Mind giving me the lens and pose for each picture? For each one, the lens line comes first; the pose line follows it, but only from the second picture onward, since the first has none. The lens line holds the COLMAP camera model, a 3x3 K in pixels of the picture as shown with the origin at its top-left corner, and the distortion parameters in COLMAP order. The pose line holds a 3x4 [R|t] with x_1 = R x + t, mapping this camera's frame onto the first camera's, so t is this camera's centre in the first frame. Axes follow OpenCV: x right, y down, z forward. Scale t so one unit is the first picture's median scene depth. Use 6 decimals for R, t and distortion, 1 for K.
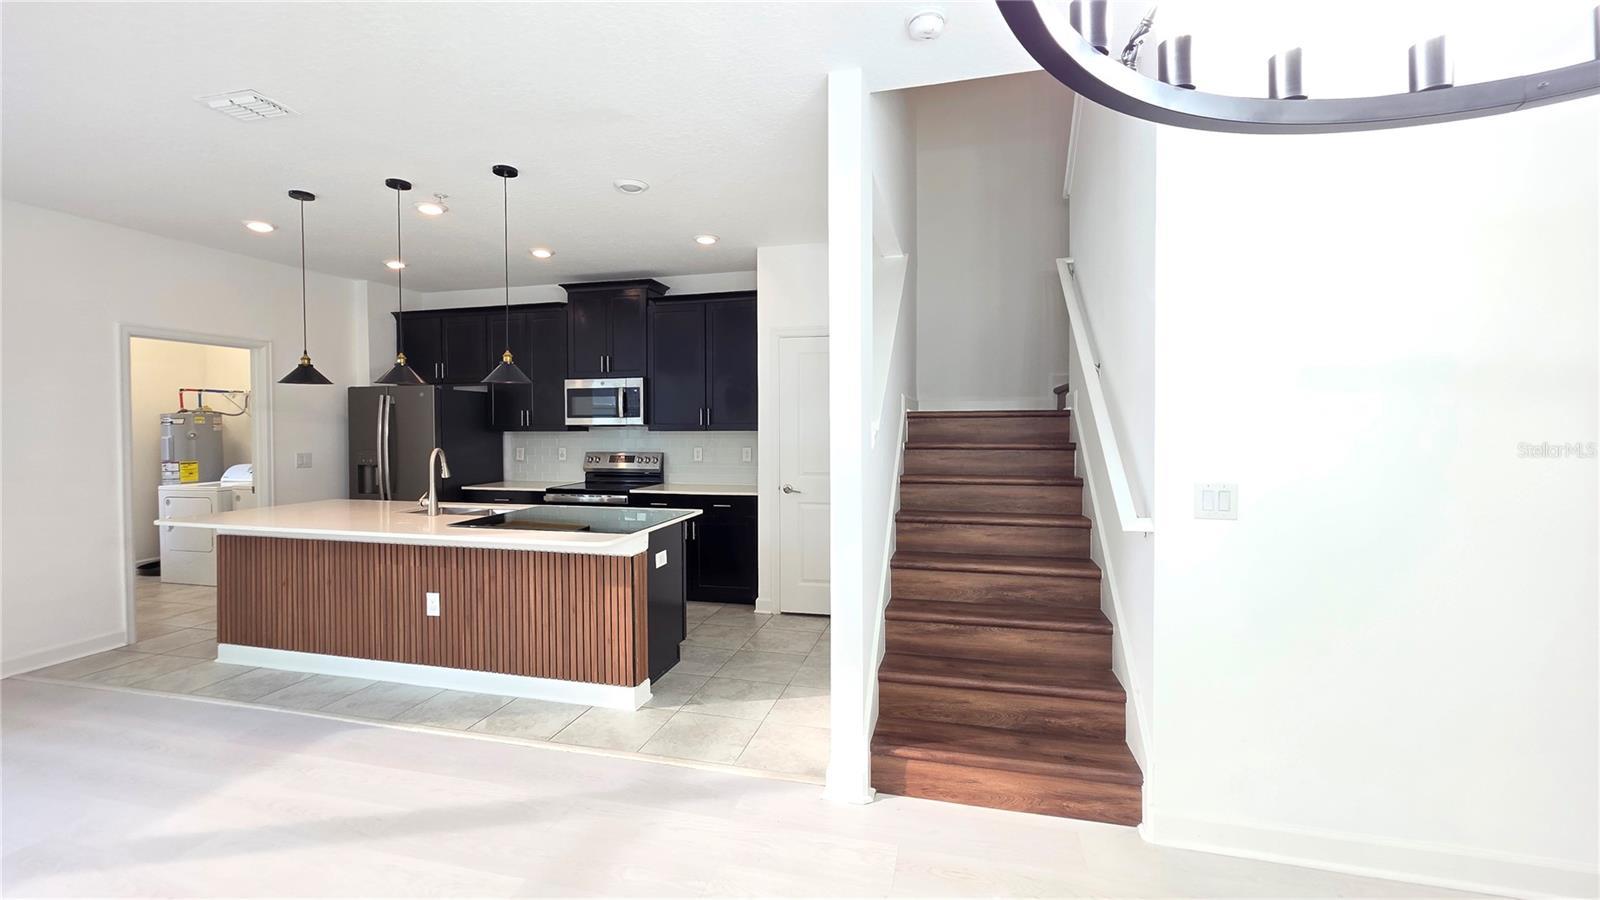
lens RADIAL K [[641.8, 0, 800.1], [0, 641.8, 435.1], [0, 0, 1]] dist [0.000586, -0.000215]
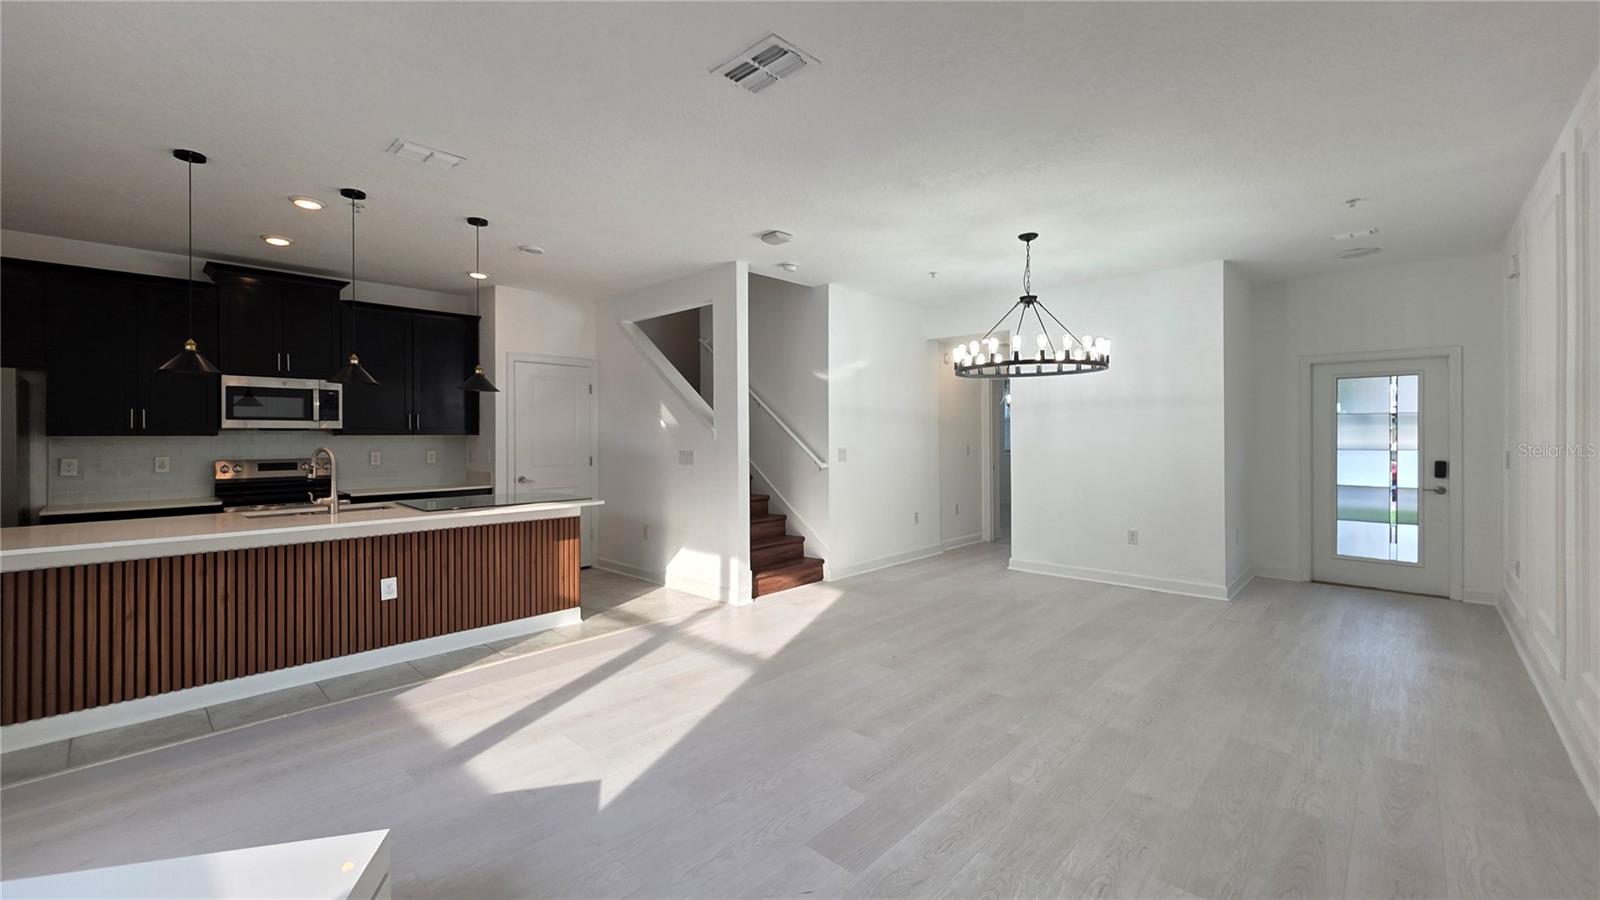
lens RADIAL K [[646.8, 0, 802.2], [0, 646.8, 436.5], [0, 0, 1]] dist [0.000314, -0.000255]
pose [[0.484275, 0.001057, 0.874915, -1.113878], [0.017981, 0.999776, -0.011161, 0.028604], [-0.874731, 0.021137, 0.484147, -0.137541]]
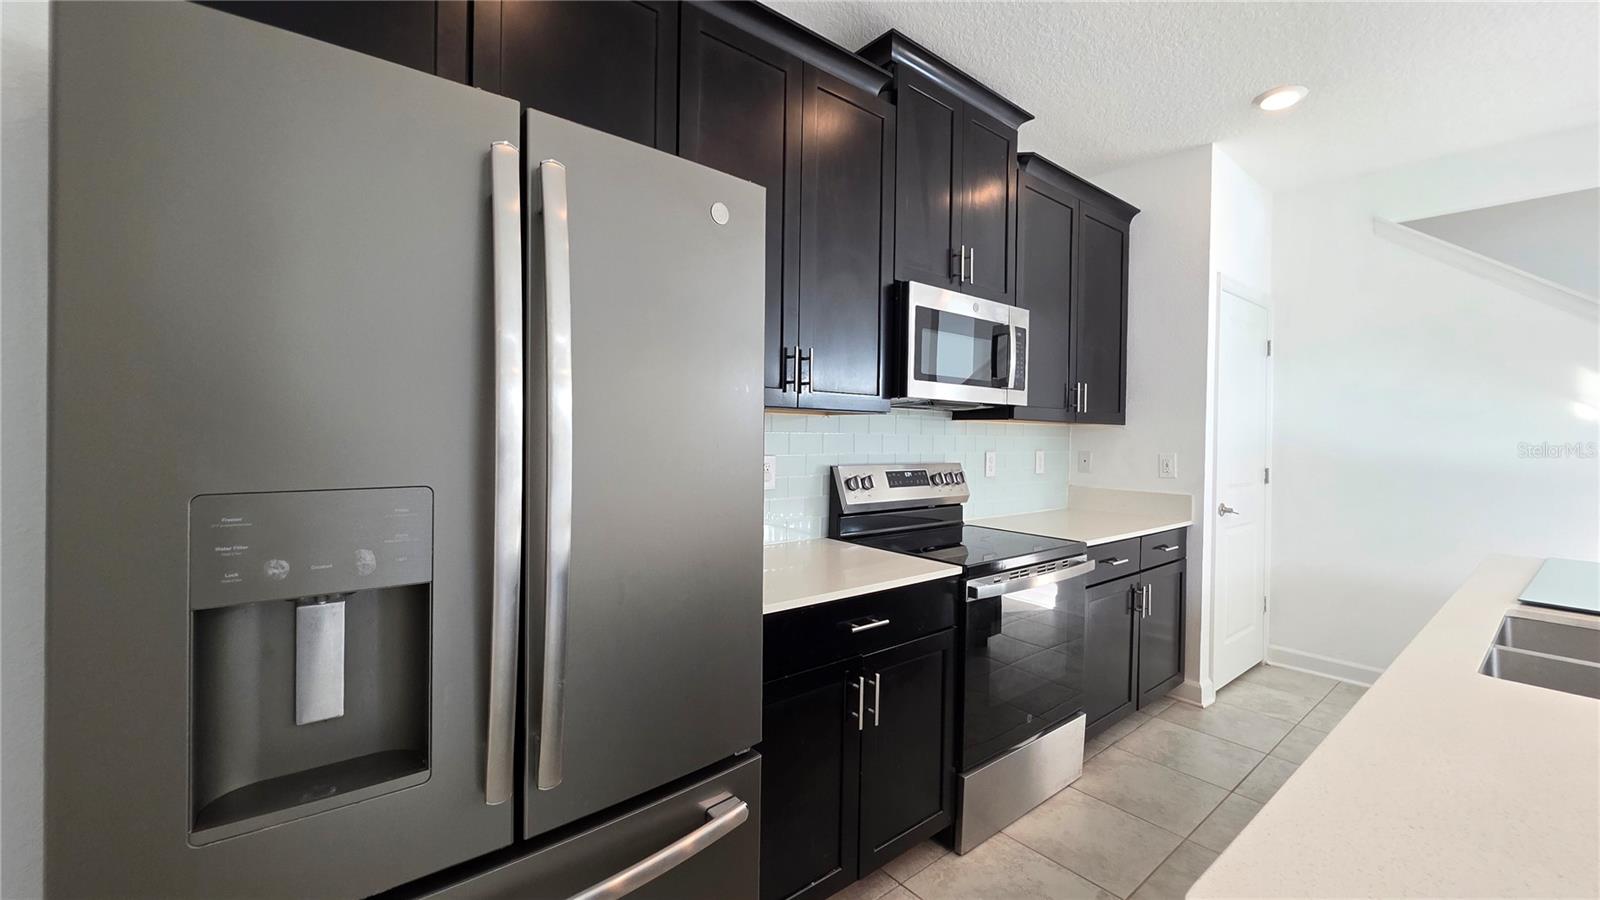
lens RADIAL K [[641.8, 0, 800.1], [0, 641.8, 435.1], [0, 0, 1]] dist [0.000586, -0.000215]
pose [[0.586208, 0.010958, 0.810086, -1.075466], [-0.007093, 0.999940, -0.008393, 0.016226], [-0.810129, -0.000825, 0.586250, 1.233260]]
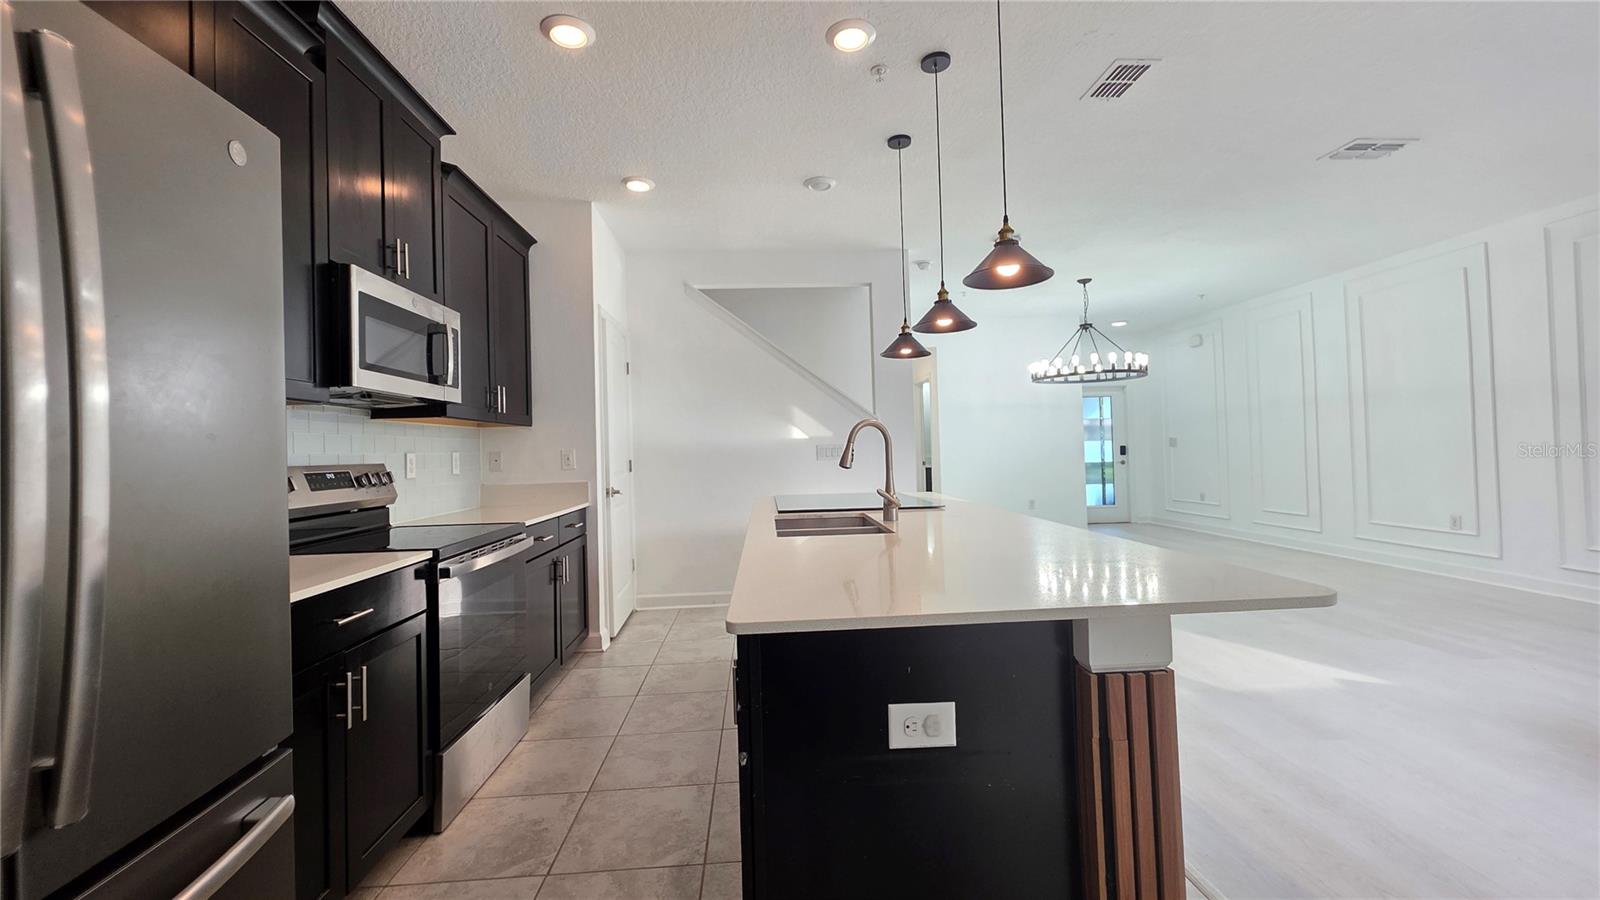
lens RADIAL K [[641.8, 0, 800.1], [0, 641.8, 435.1], [0, 0, 1]] dist [0.000586, -0.000215]
pose [[-0.307130, 0.034685, 0.951035, -1.185962], [0.045810, 0.998716, -0.021630, 0.047367], [-0.950564, 0.036924, -0.308324, 1.302584]]
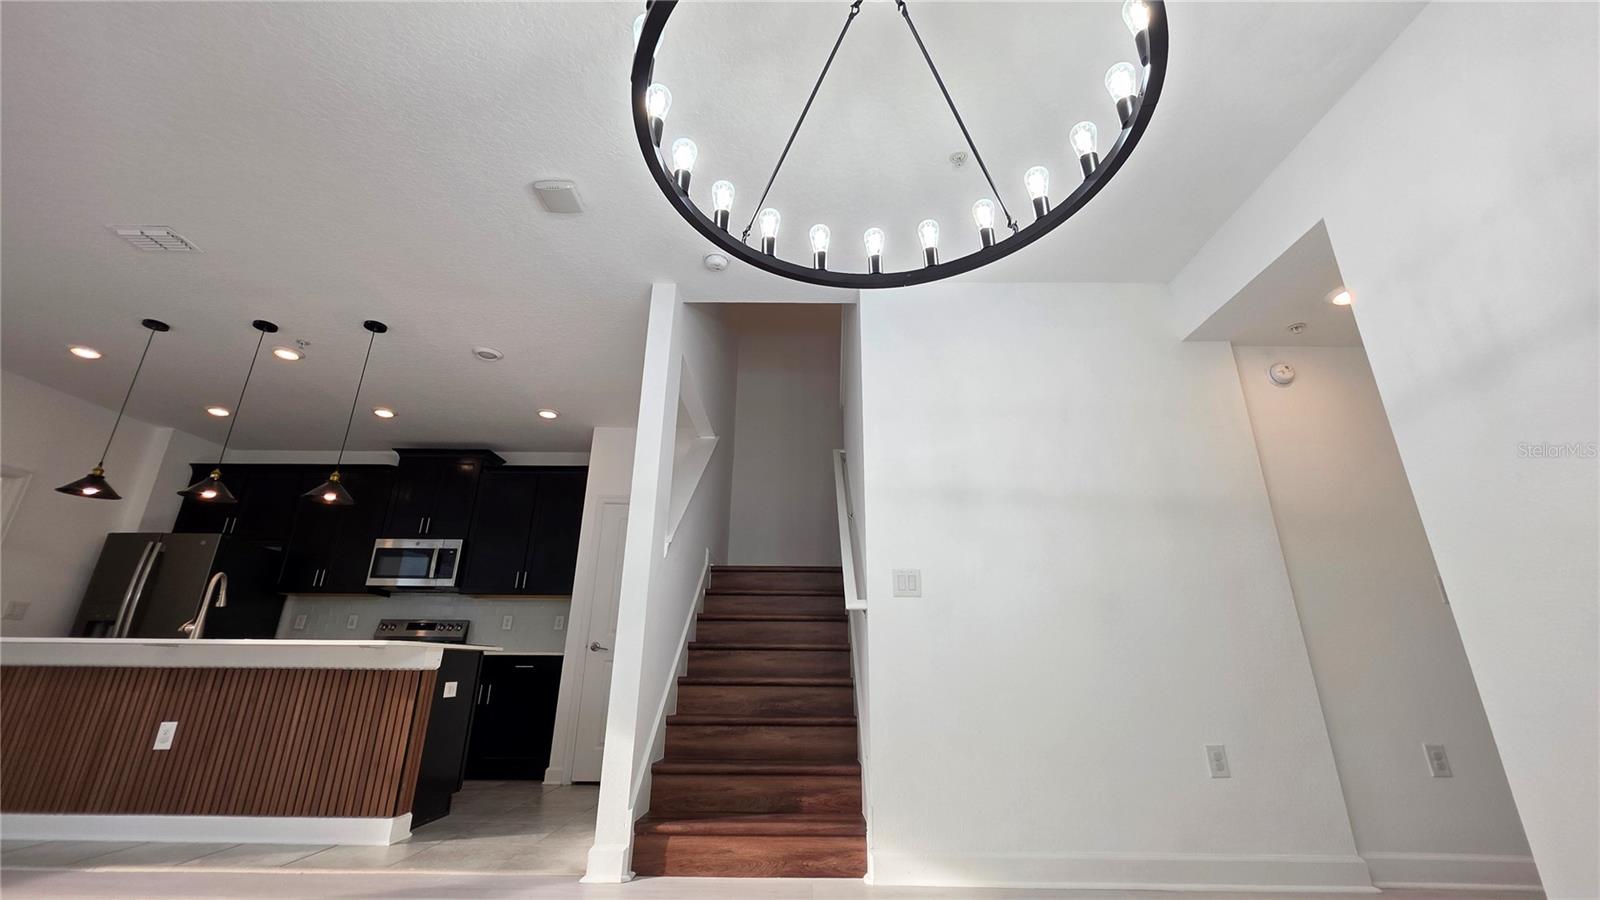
lens RADIAL K [[644.5, 0, 803.9], [0, 644.5, 435.8], [0, 0, 1]] dist [-0.000525, -0.000078]
pose [[0.969909, 0.096306, 0.223612, 0.053596], [-0.009615, 0.932876, -0.360070, 0.175058], [-0.243279, 0.347085, 0.905730, -0.175366]]
